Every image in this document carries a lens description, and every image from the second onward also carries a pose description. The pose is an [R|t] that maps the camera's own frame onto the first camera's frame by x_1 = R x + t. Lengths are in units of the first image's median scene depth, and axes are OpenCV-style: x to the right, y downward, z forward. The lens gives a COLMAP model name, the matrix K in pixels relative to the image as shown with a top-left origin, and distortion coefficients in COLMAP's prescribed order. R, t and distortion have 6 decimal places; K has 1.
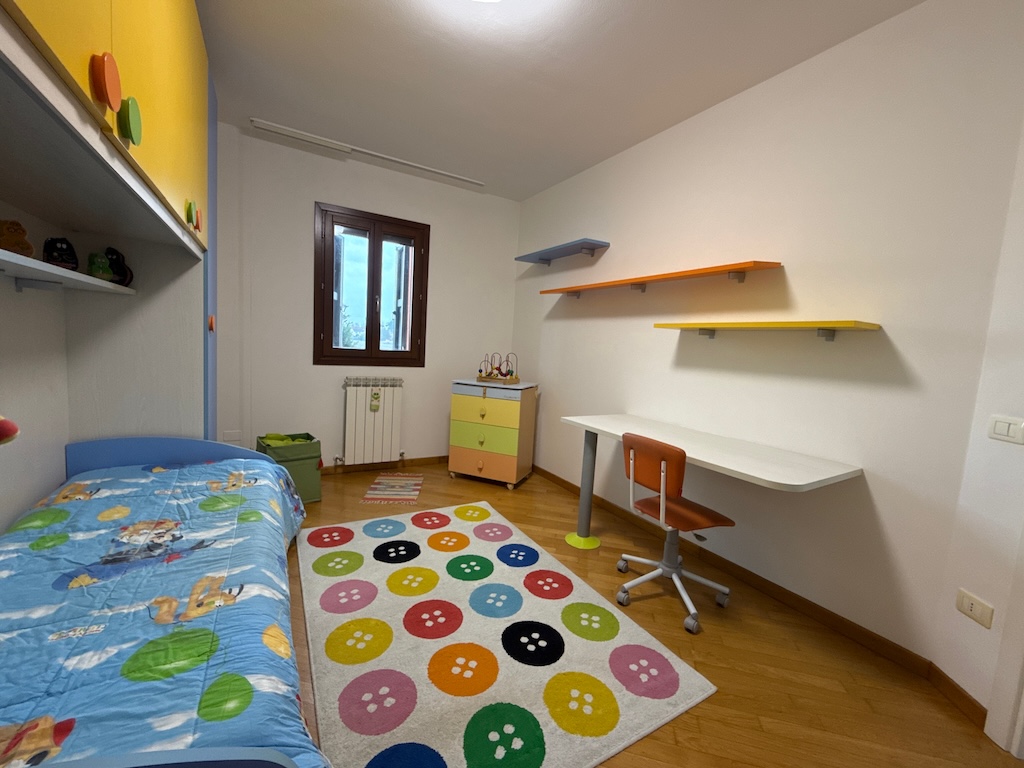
lens RADIAL K [[411.9, 0, 516.5], [0, 411.9, 383.4], [0, 0, 1]] dist [0.001506, 0.000806]
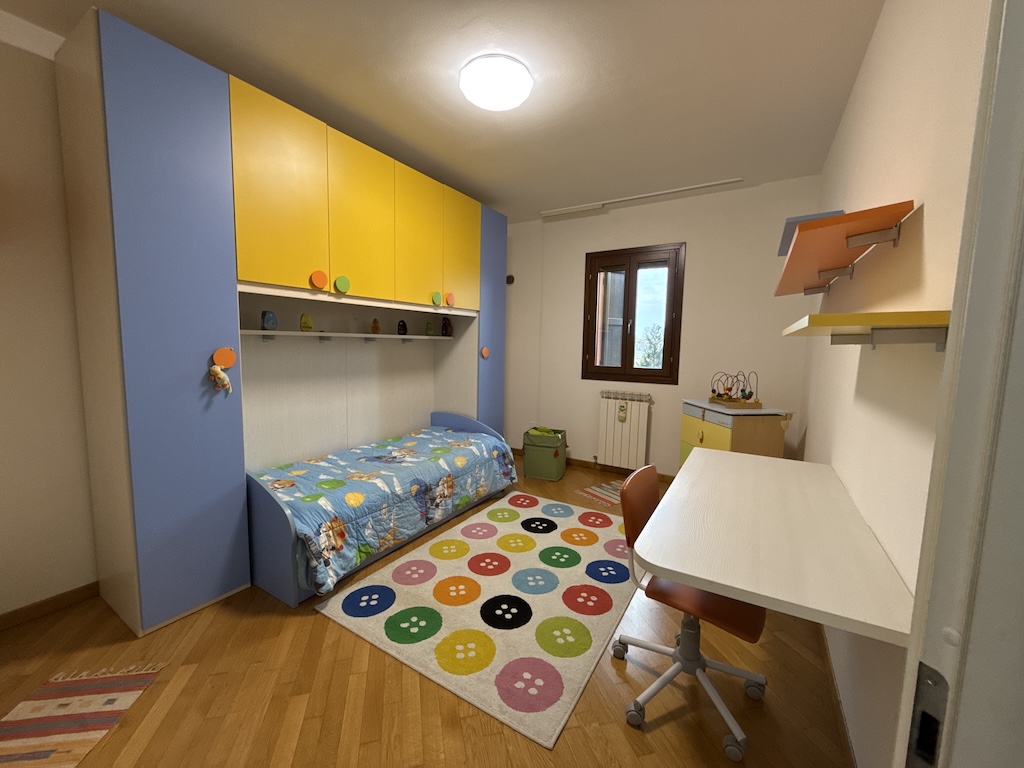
lens RADIAL K [[411.9, 0, 507.3], [0, 411.9, 382.2], [0, 0, 1]] dist [0.001506, 0.000806]
pose [[0.462398, 0.032935, -0.886060, 0.838393], [-0.071949, 0.997408, -0.000473, -0.028919], [0.883748, 0.063970, 0.463570, 0.313526]]
